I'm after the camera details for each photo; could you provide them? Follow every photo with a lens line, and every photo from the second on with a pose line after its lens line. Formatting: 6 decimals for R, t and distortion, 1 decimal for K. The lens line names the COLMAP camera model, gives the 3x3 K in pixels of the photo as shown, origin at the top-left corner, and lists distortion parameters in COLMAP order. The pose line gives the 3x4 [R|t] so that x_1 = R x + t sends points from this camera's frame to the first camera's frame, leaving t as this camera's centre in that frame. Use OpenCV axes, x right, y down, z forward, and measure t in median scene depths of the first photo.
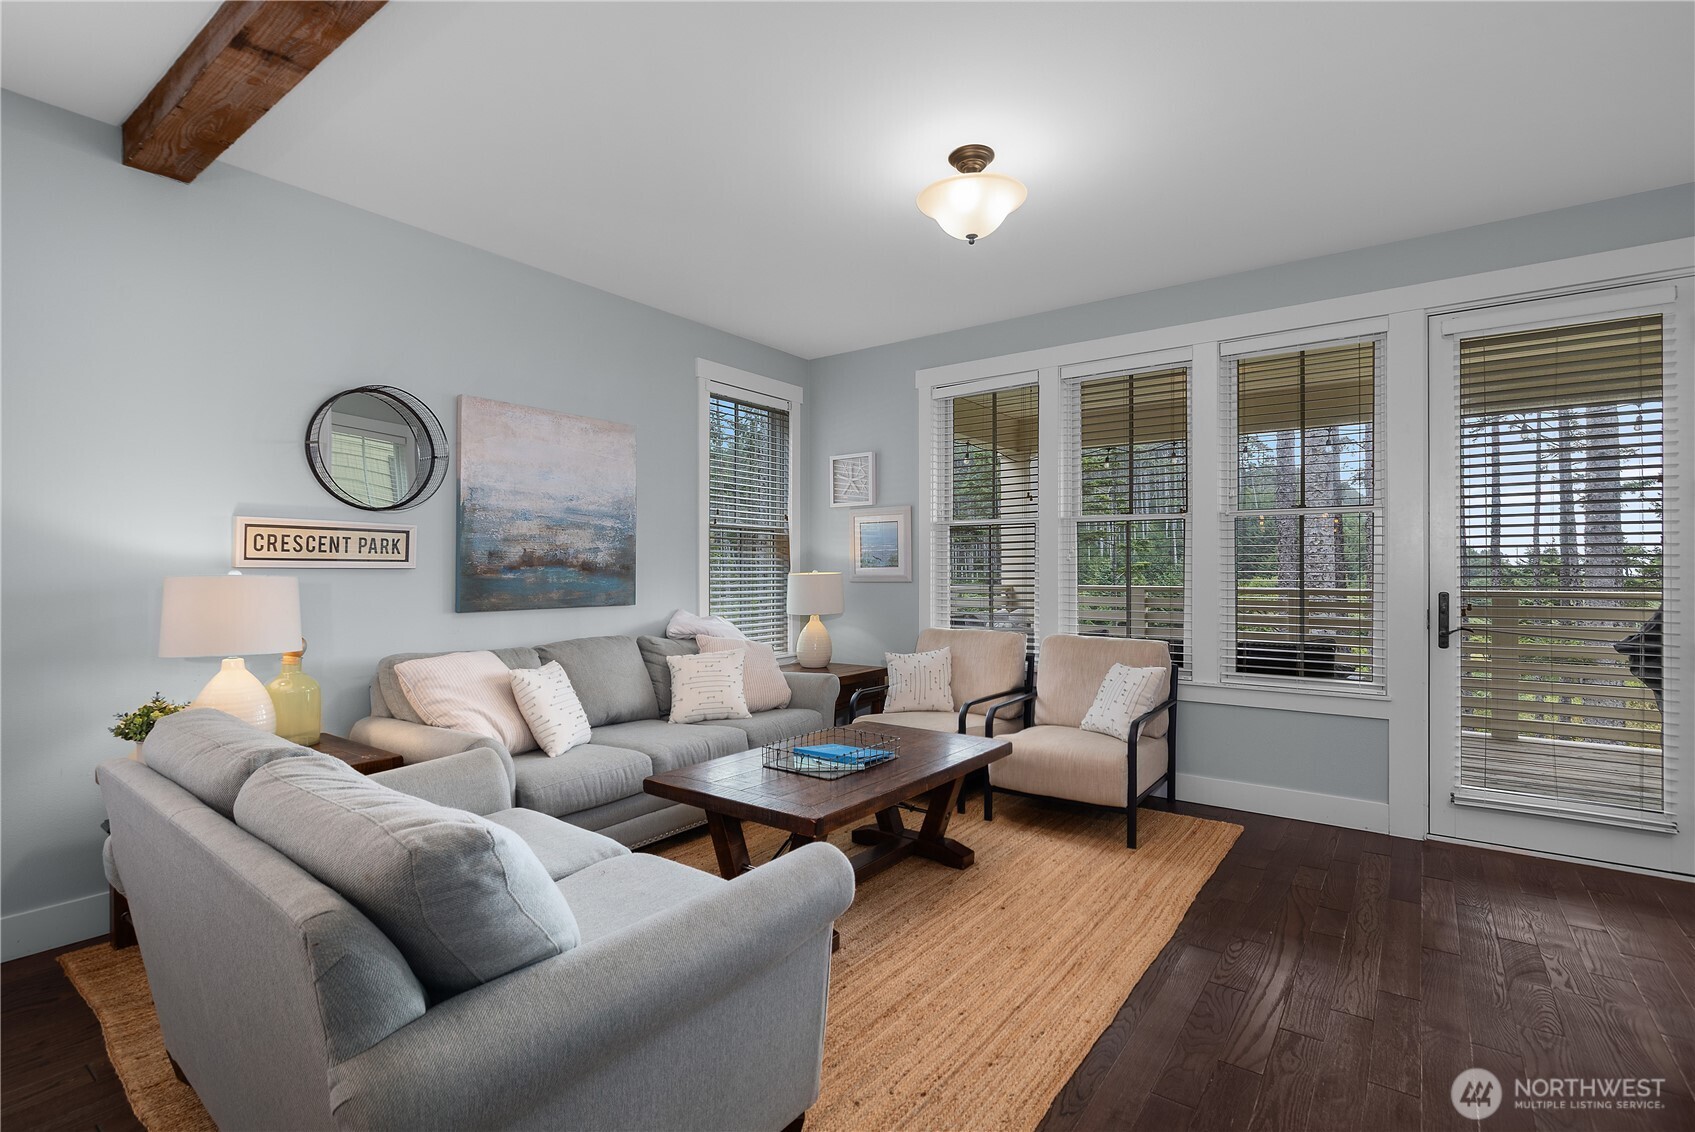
lens RADIAL K [[779.9, 0, 846.5], [0, 779.9, 568.7], [0, 0, 1]] dist [-0.001234, -0.000043]
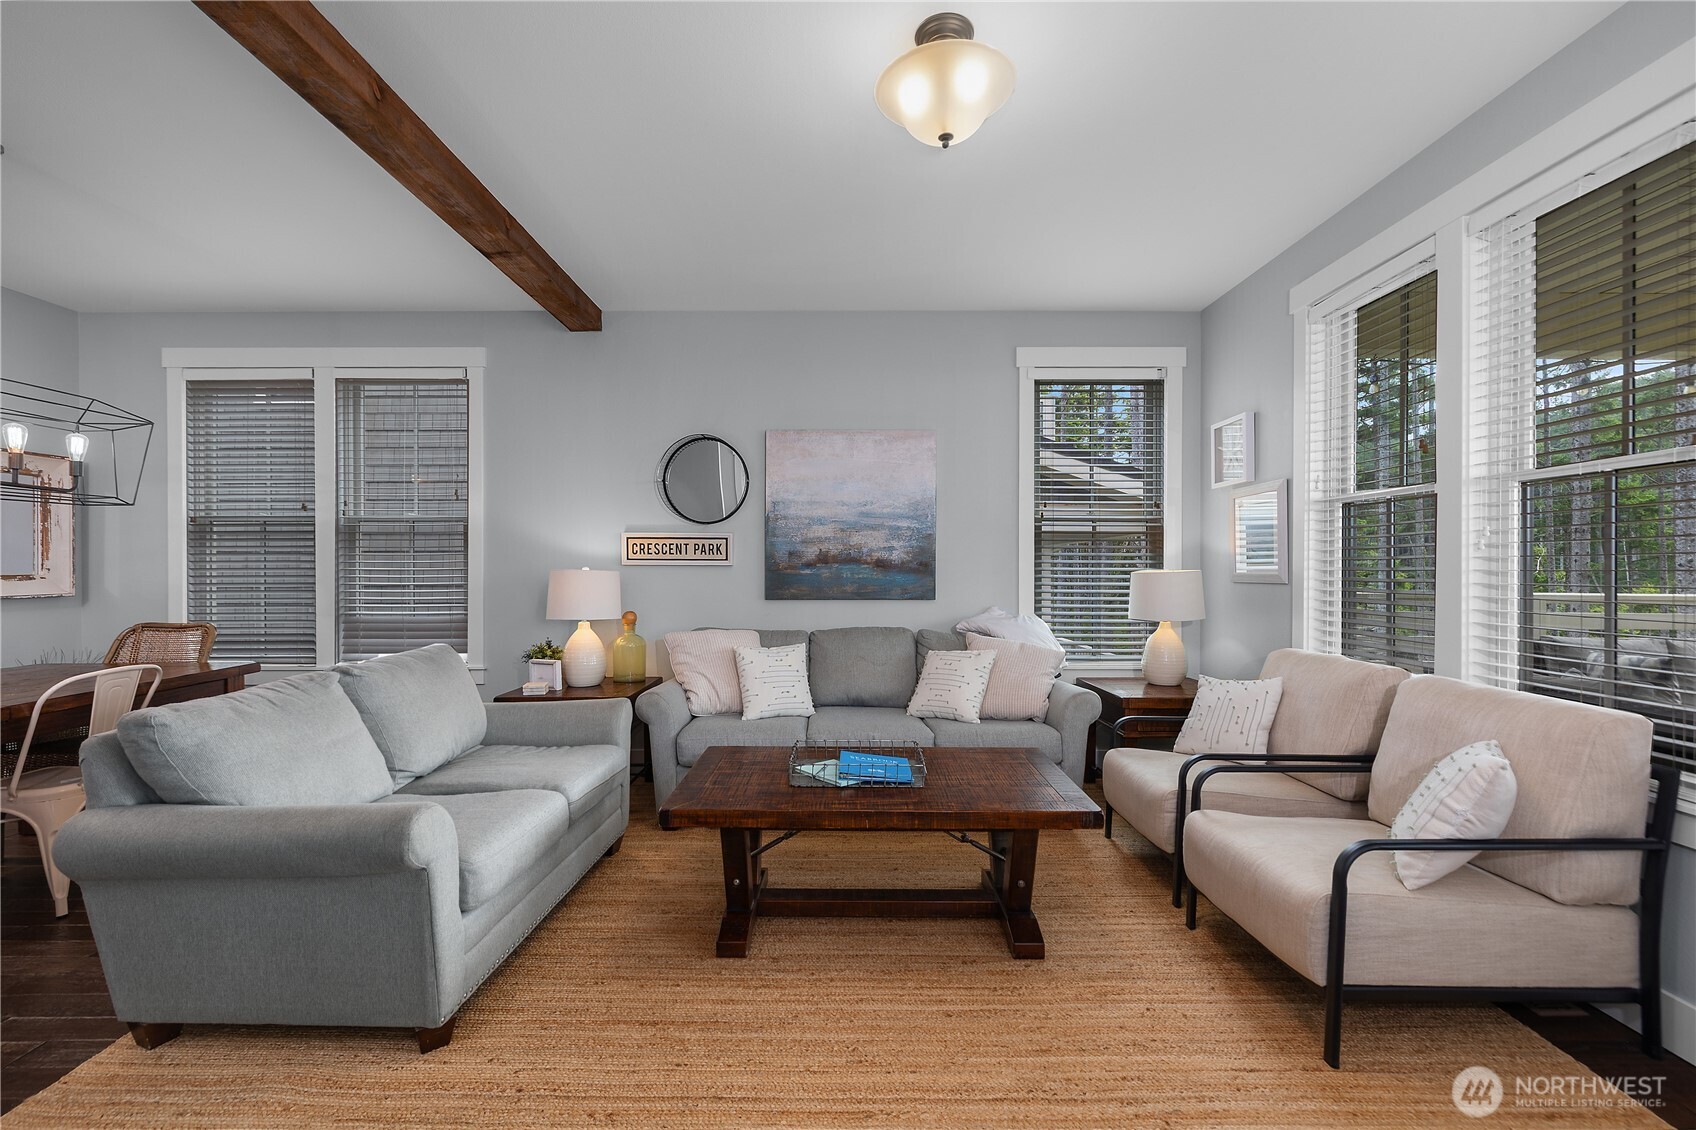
lens RADIAL K [[725.6, 0, 842.3], [0, 725.6, 569.6], [0, 0, 1]] dist [-0.002571, -0.000066]
pose [[0.600965, 0.004134, -0.799265, 0.500034], [0.000594, 0.999984, 0.005618, -0.000002], [0.799275, -0.003851, 0.600953, 0.356000]]
